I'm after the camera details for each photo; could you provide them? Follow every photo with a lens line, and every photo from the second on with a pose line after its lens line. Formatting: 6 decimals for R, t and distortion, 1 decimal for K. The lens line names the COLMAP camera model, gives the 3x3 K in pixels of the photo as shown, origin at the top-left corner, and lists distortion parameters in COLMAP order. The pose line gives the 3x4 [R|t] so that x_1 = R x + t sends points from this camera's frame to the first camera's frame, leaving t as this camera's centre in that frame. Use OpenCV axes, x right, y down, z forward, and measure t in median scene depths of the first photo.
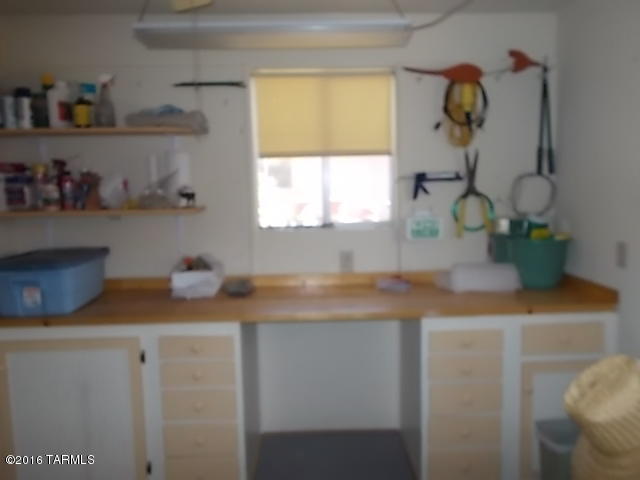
lens RADIAL K [[502.8, 0, 317.3], [0, 502.8, 237.9], [0, 0, 1]] dist [0.026092, -0.019846]
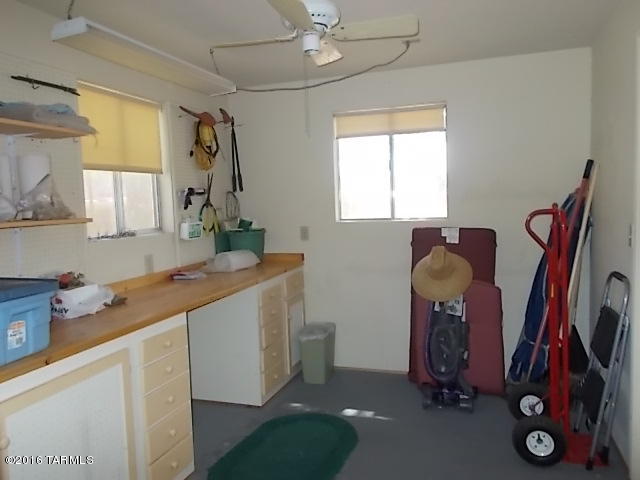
lens RADIAL K [[502.8, 0, 317.3], [0, 502.8, 237.9], [0, 0, 1]] dist [0.026092, -0.019846]
pose [[0.332508, -0.063051, 0.940991, -0.930342], [0.123283, 0.992107, 0.022913, 0.010762], [-0.935008, 0.108390, 0.337656, 0.261902]]
